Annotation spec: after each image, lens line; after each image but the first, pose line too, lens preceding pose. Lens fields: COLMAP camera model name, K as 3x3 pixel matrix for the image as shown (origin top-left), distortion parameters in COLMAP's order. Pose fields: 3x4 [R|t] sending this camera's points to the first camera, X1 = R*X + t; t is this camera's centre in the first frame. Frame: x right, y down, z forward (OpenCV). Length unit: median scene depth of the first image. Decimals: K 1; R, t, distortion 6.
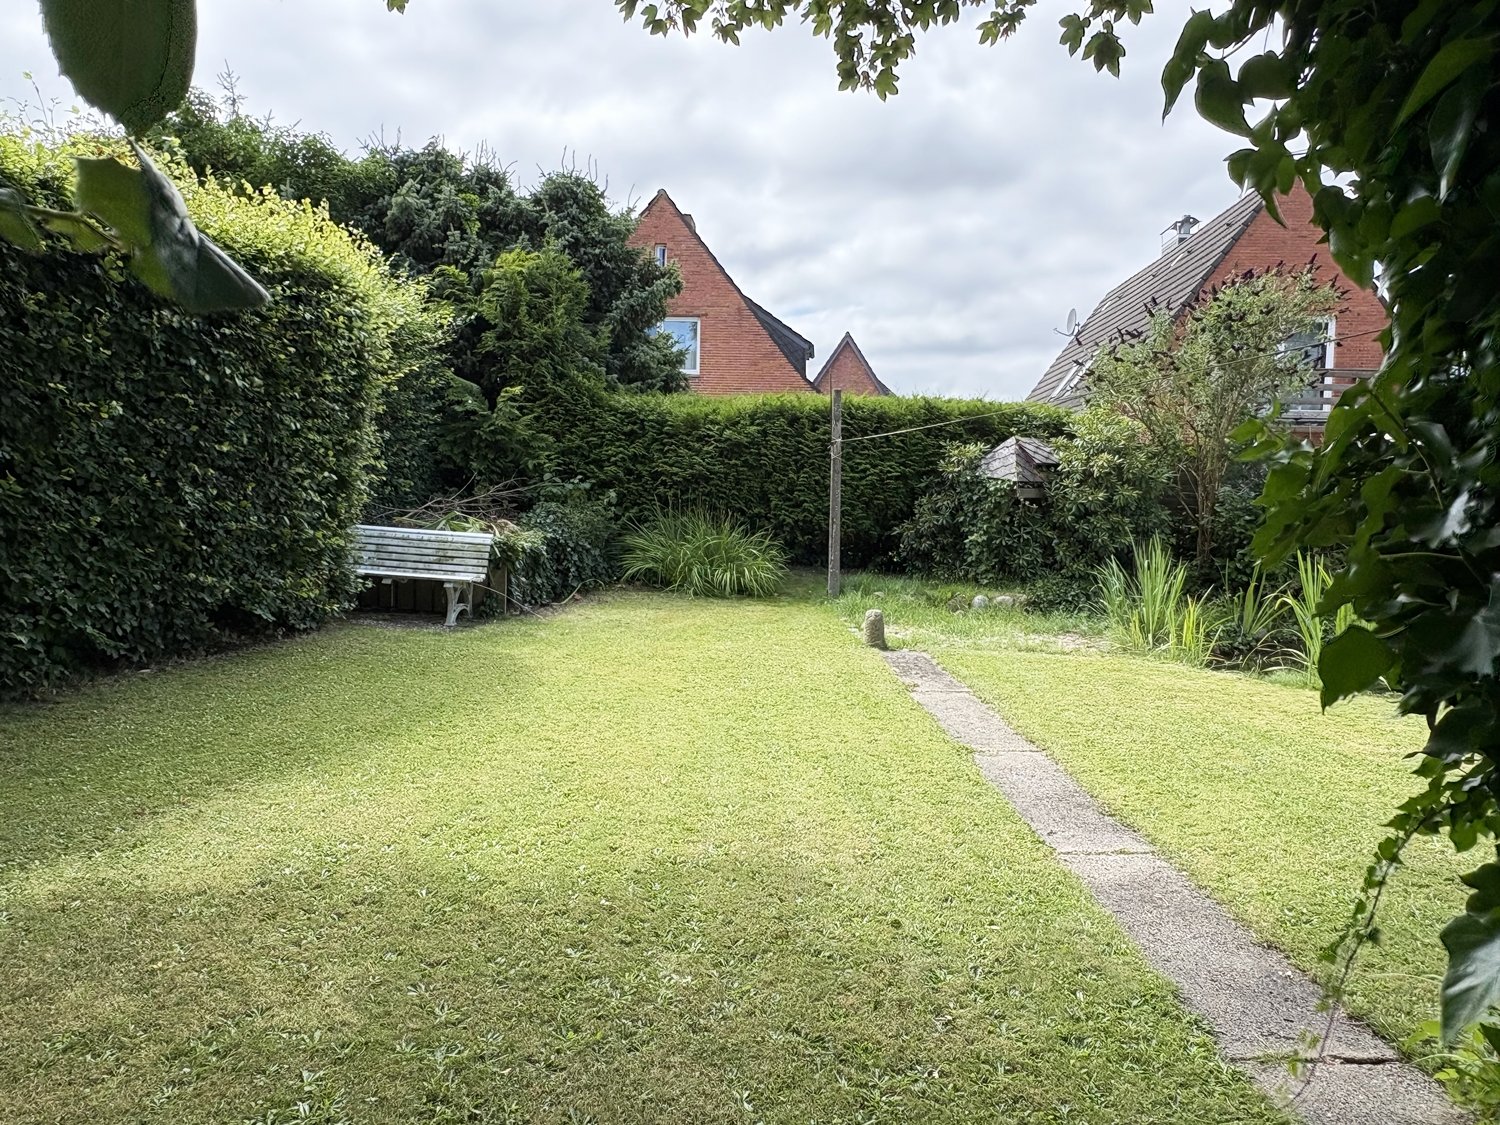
lens RADIAL K [[1052.7, 0, 745.1], [0, 1052.7, 565.5], [0, 0, 1]] dist [0.003048, 0.002048]
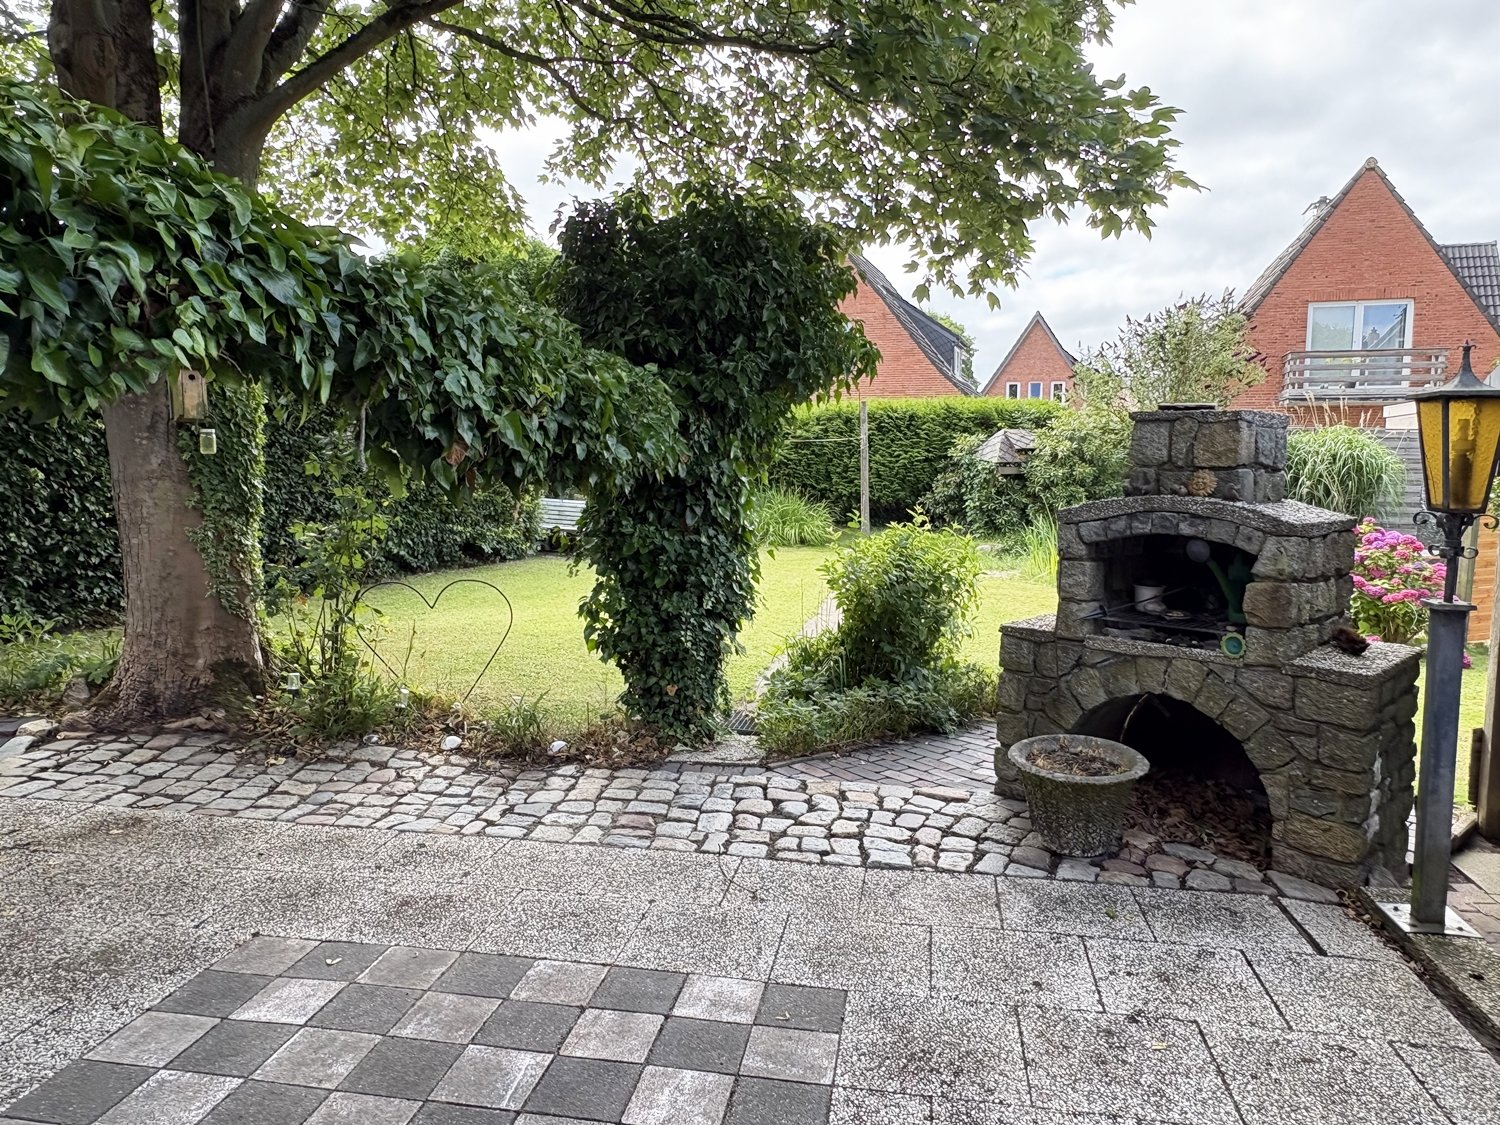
lens RADIAL K [[1052.7, 0, 750.0], [0, 1052.7, 559.6], [0, 0, 1]] dist [0.003048, 0.002048]
pose [[0.977669, 0.001448, -0.210146, 0.226225], [0.002472, 0.999828, 0.018390, 0.021238], [0.210137, -0.018499, 0.977497, -0.418222]]
